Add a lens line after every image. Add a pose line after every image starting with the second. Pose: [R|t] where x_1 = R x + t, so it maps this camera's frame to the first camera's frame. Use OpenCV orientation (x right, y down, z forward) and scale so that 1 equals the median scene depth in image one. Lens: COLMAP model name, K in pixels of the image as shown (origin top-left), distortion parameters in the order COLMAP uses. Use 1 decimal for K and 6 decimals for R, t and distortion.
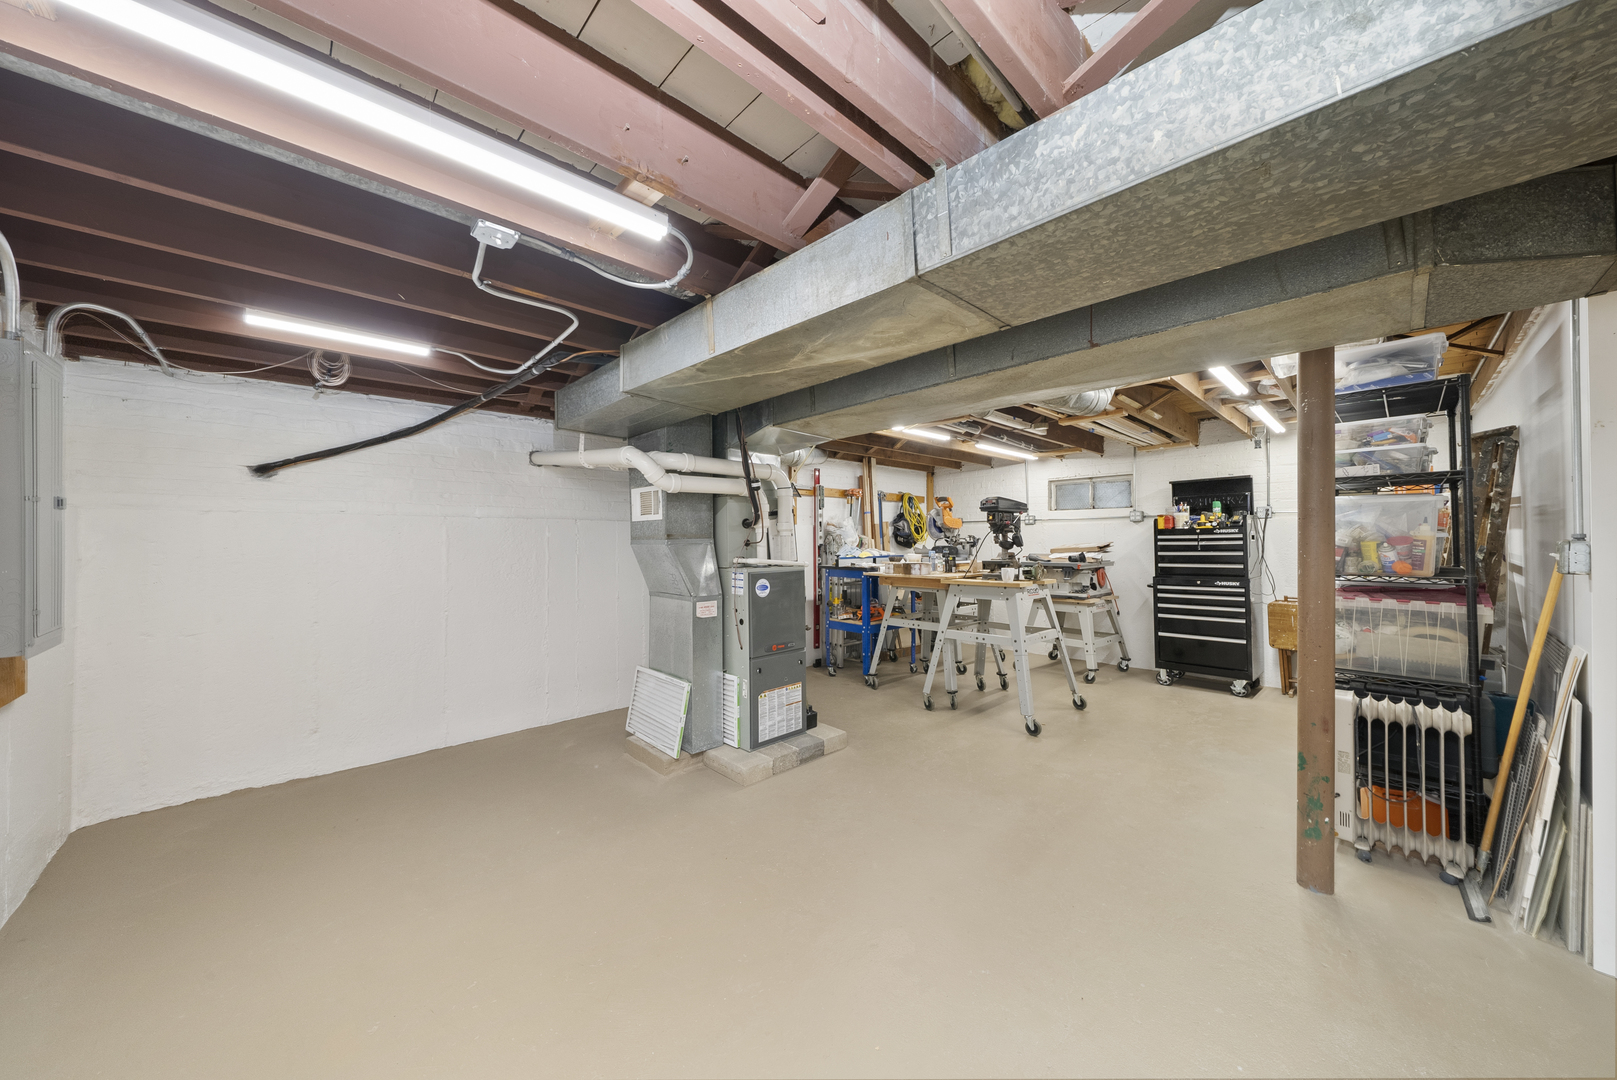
lens RADIAL K [[557.8, 0, 806.4], [0, 557.8, 531.2], [0, 0, 1]] dist [-0.000961, -0.000066]
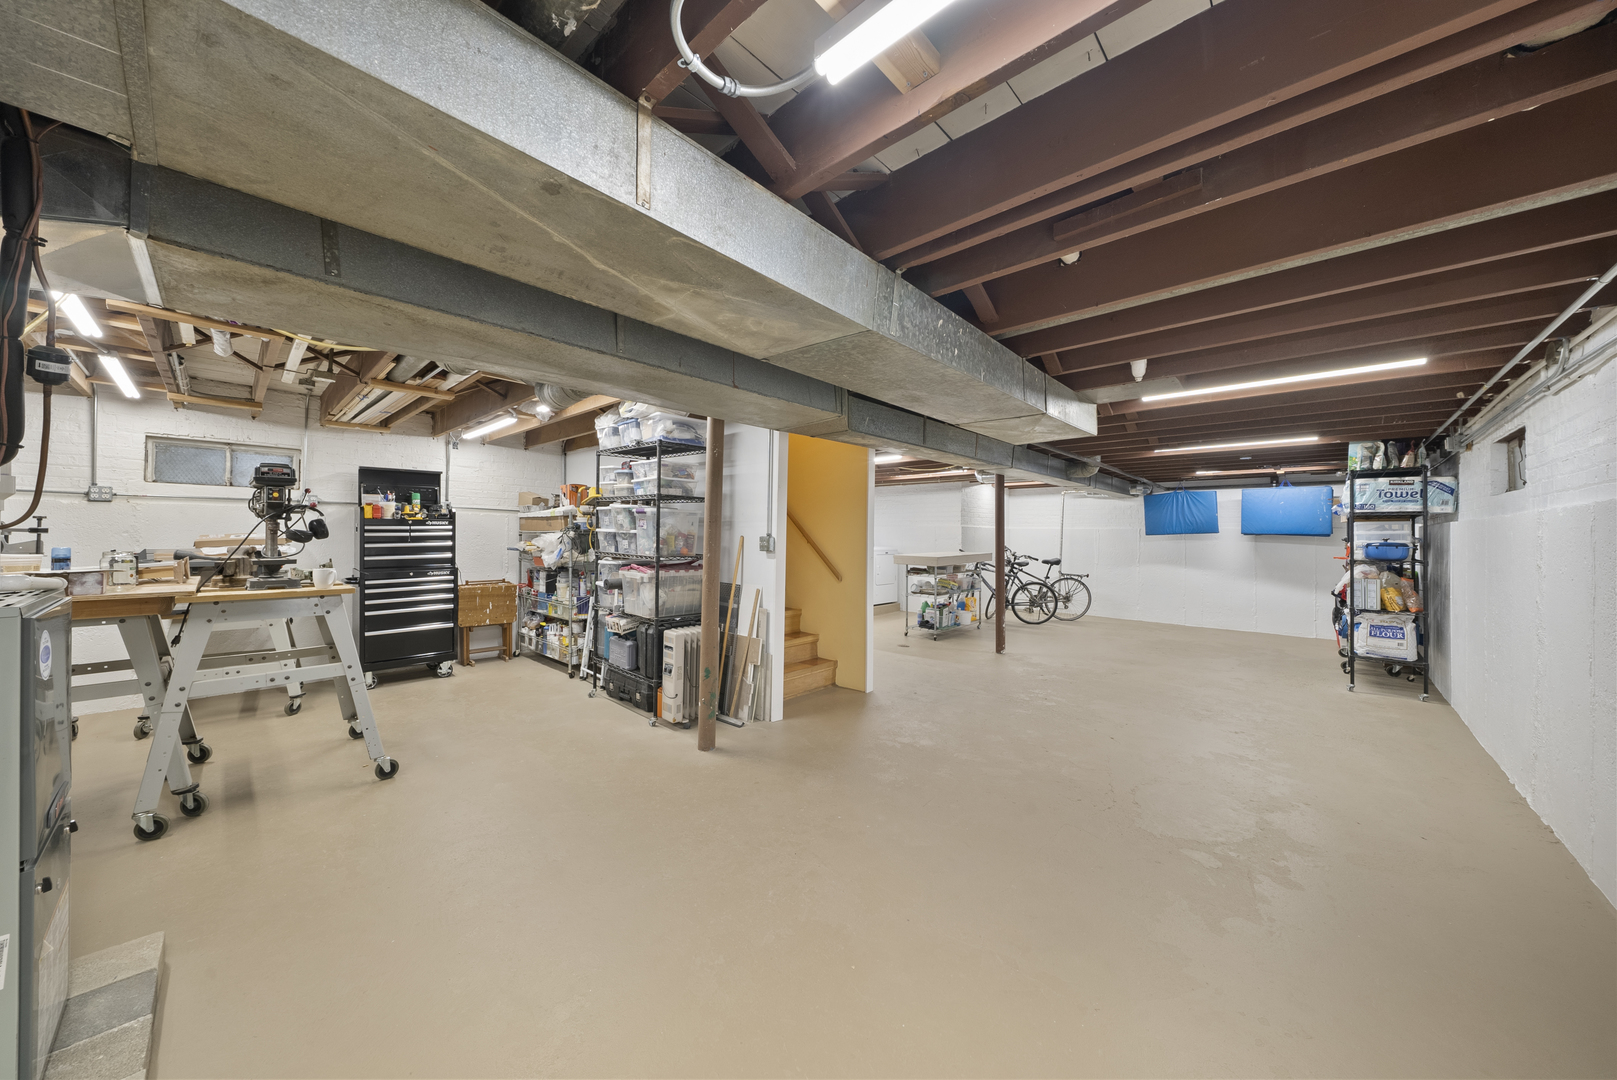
lens RADIAL K [[549.3, 0, 808.5], [0, 549.3, 540.0], [0, 0, 1]] dist [-0.000353, -0.000014]
pose [[-0.066157, -0.005127, 0.997796, -0.315299], [-0.031016, 0.999514, 0.003080, 0.006737], [-0.997327, -0.030744, -0.066284, 0.363957]]
